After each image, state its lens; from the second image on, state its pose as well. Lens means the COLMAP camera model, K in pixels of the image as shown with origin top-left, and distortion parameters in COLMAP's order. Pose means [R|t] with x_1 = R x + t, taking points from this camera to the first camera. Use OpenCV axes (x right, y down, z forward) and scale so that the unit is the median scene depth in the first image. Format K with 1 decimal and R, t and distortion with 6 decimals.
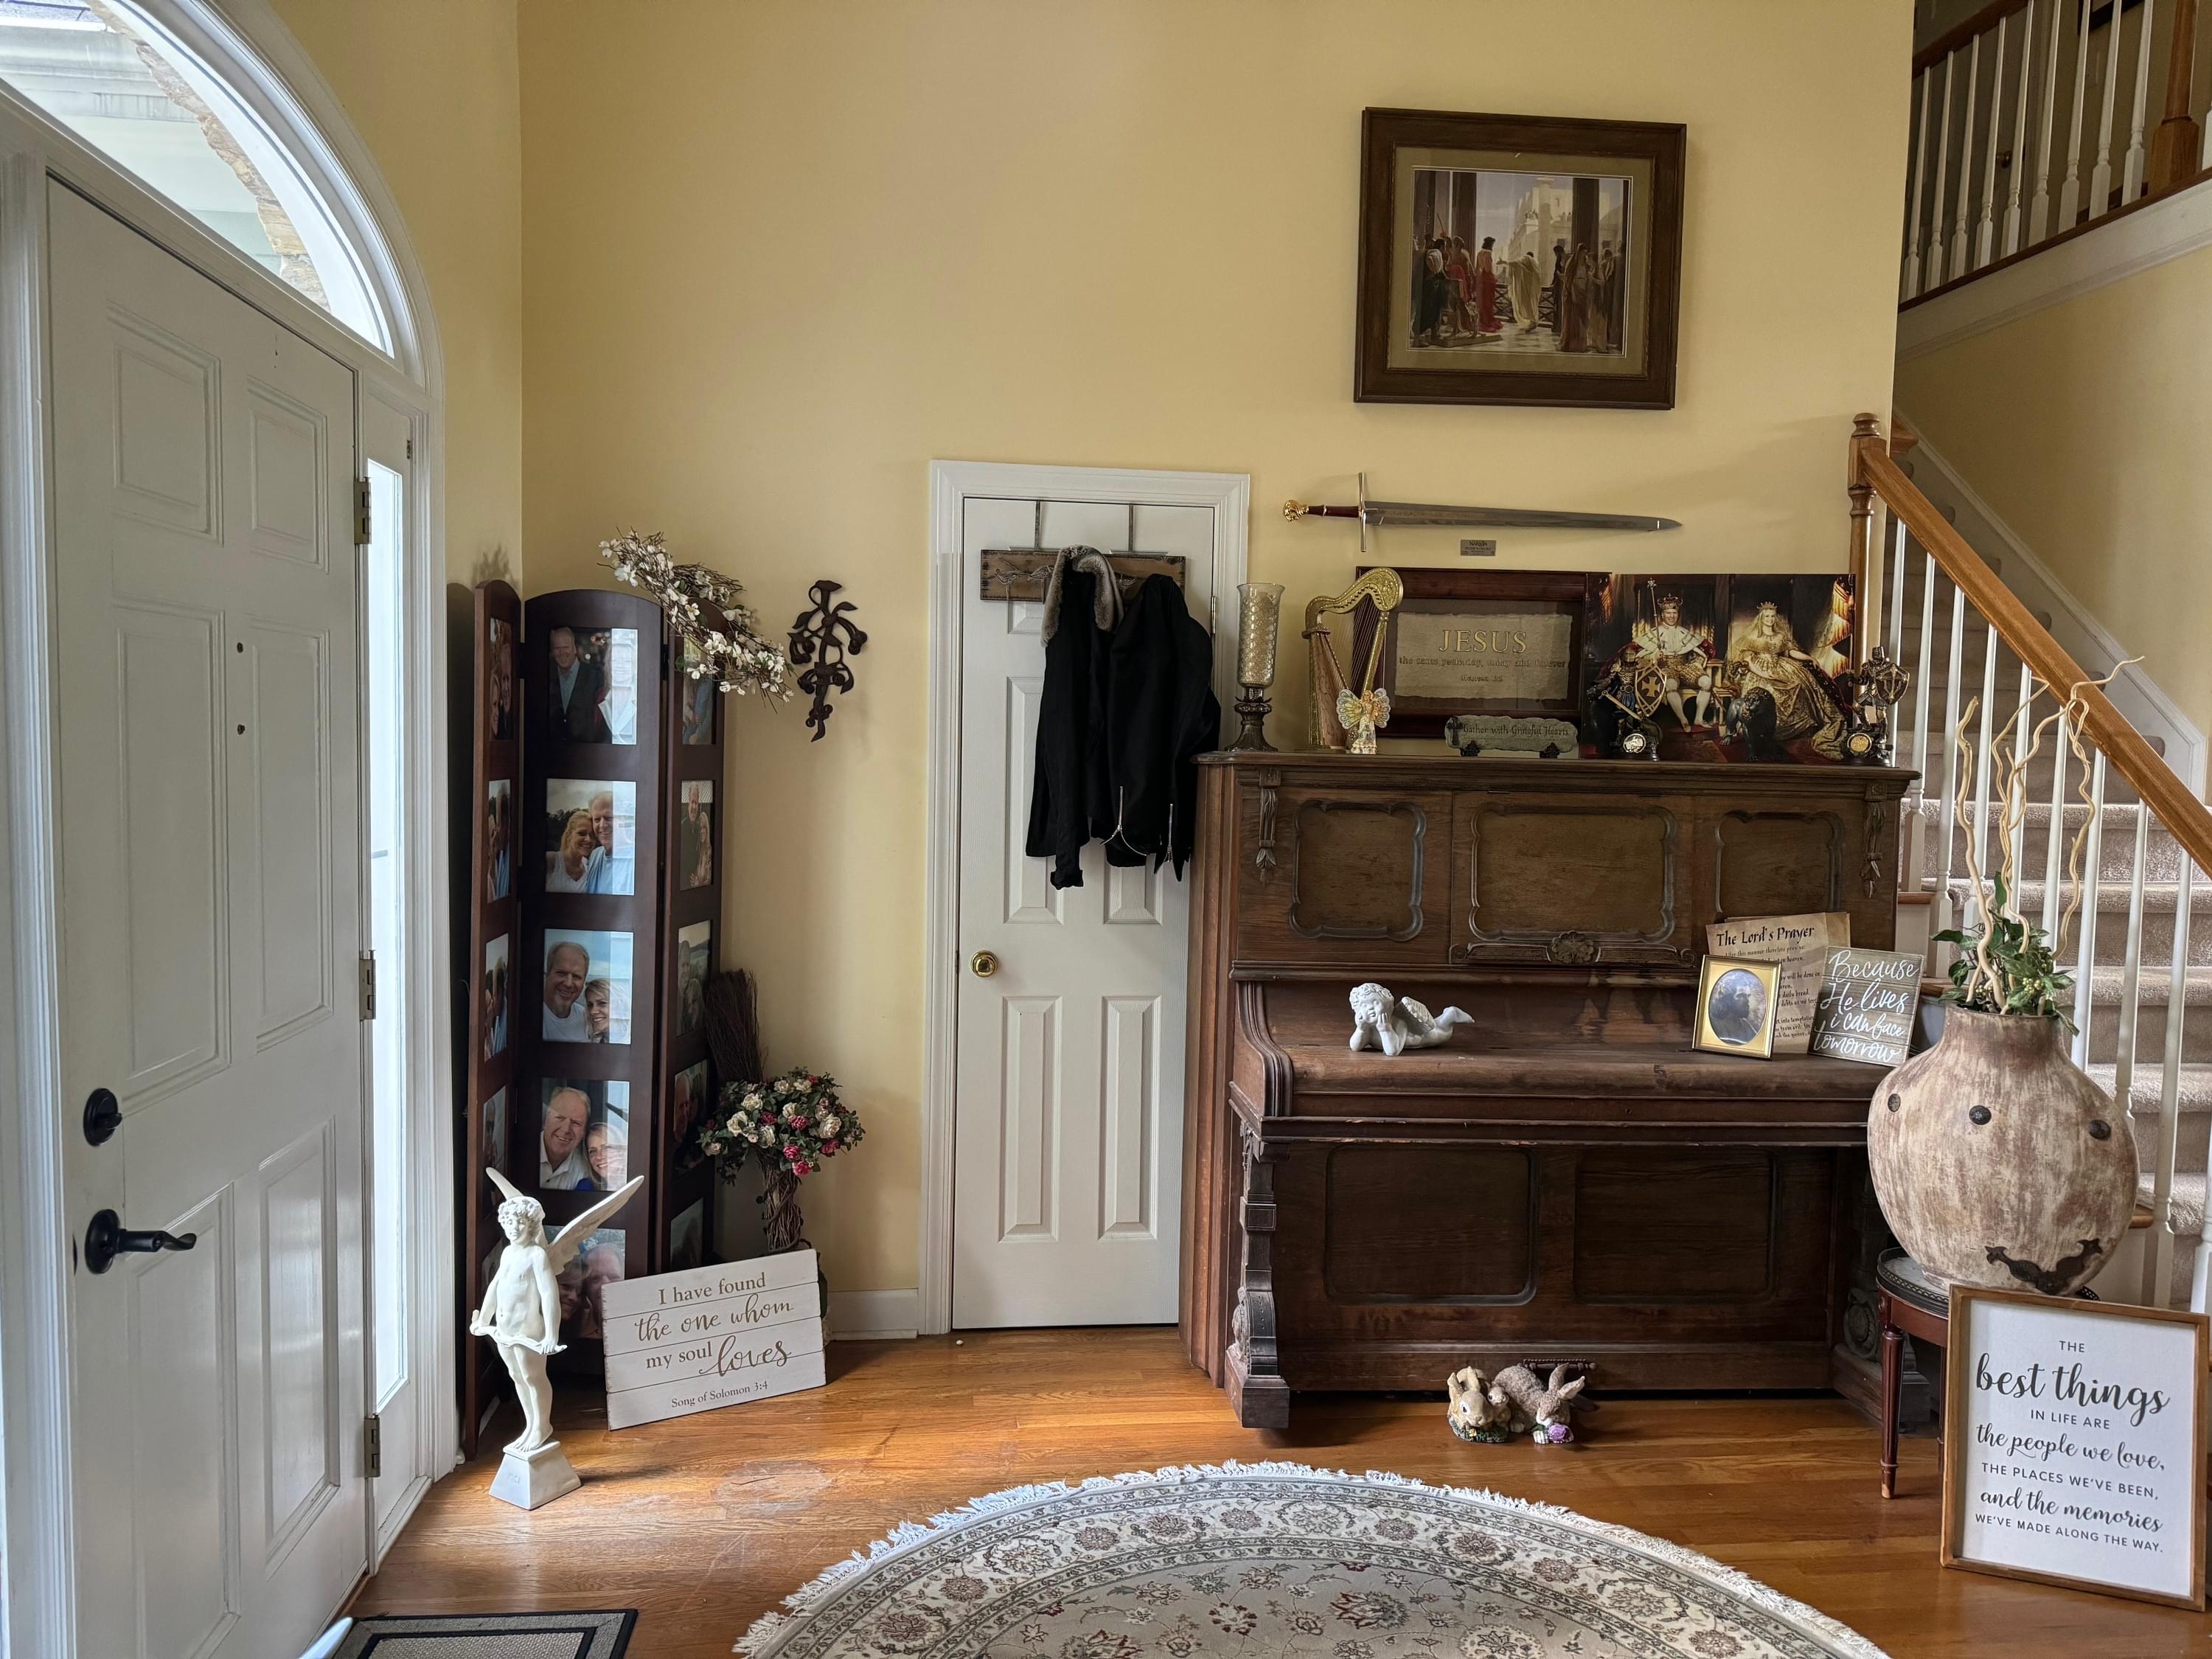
lens RADIAL K [[1528.9, 0, 1106.0], [0, 1528.9, 829.5], [0, 0, 1]] dist [0.004206, -0.008169]
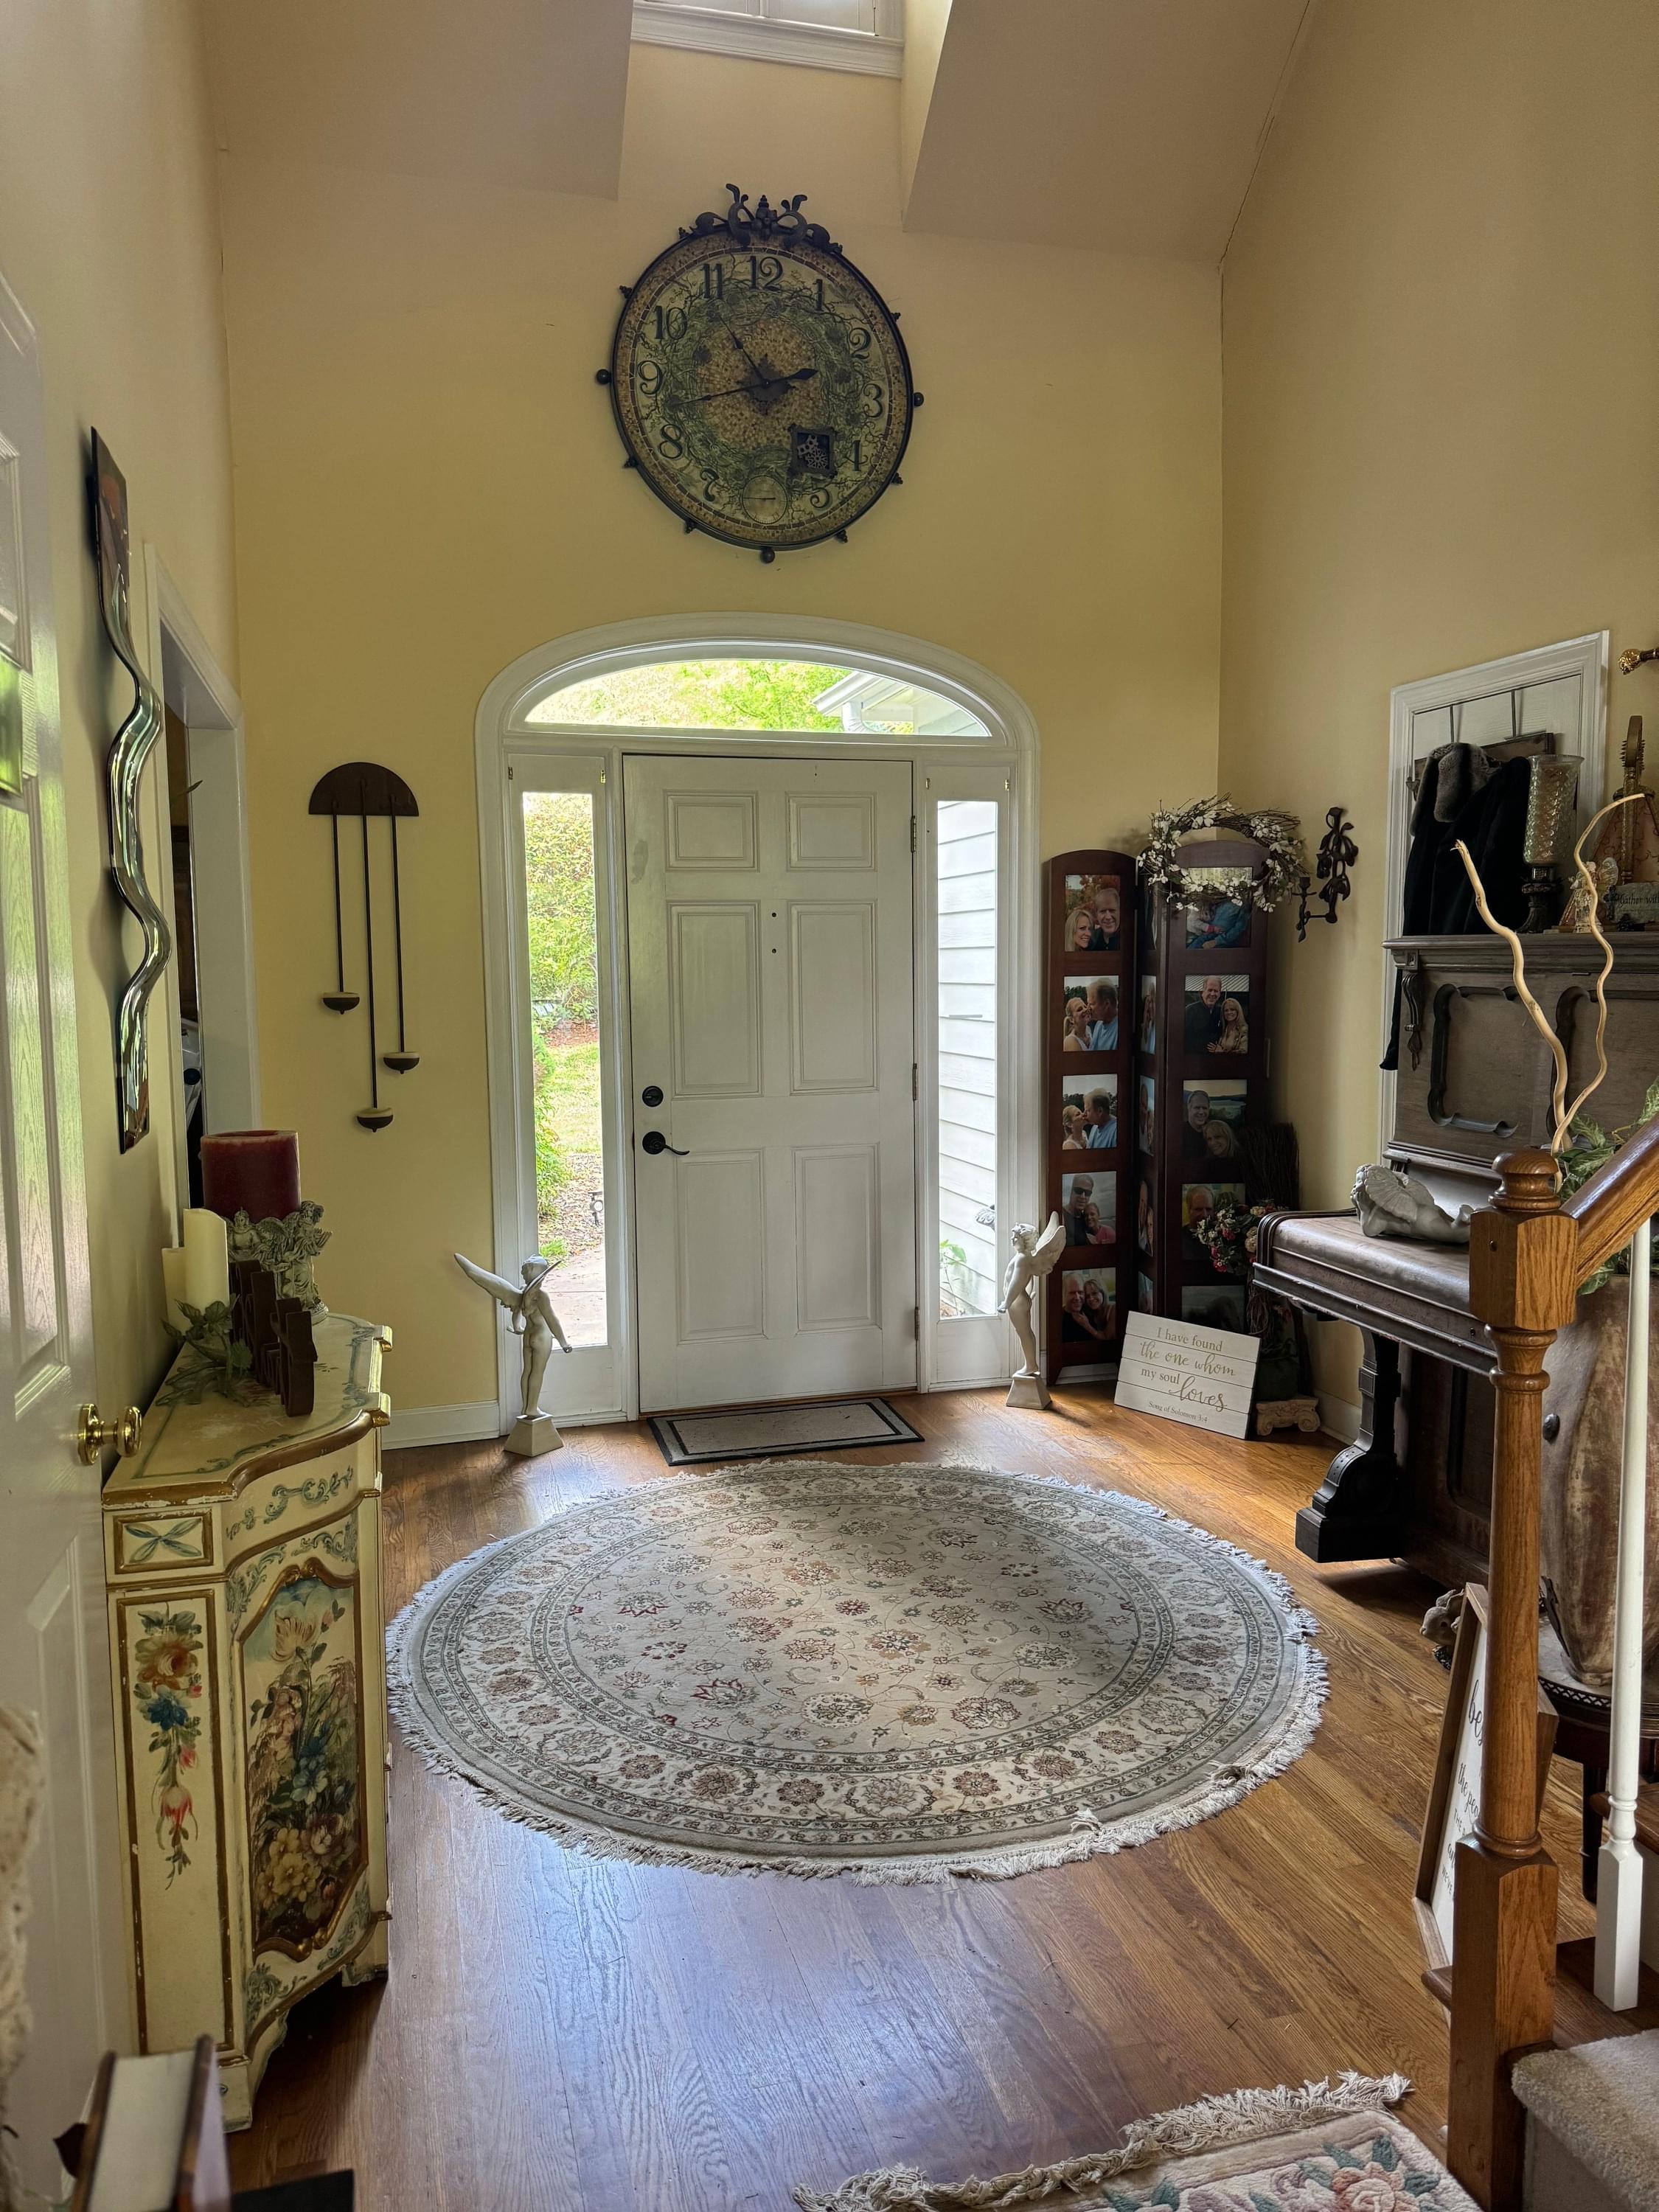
lens RADIAL K [[1528.9, 0, 829.5], [0, 1528.9, 1106.0], [0, 0, 1]] dist [0.004206, -0.008169]
pose [[0.163419, 0.073204, -0.983837, 1.109937], [-0.035756, 0.997028, 0.068247, 0.005915], [0.985909, 0.024025, 0.165551, 0.471462]]
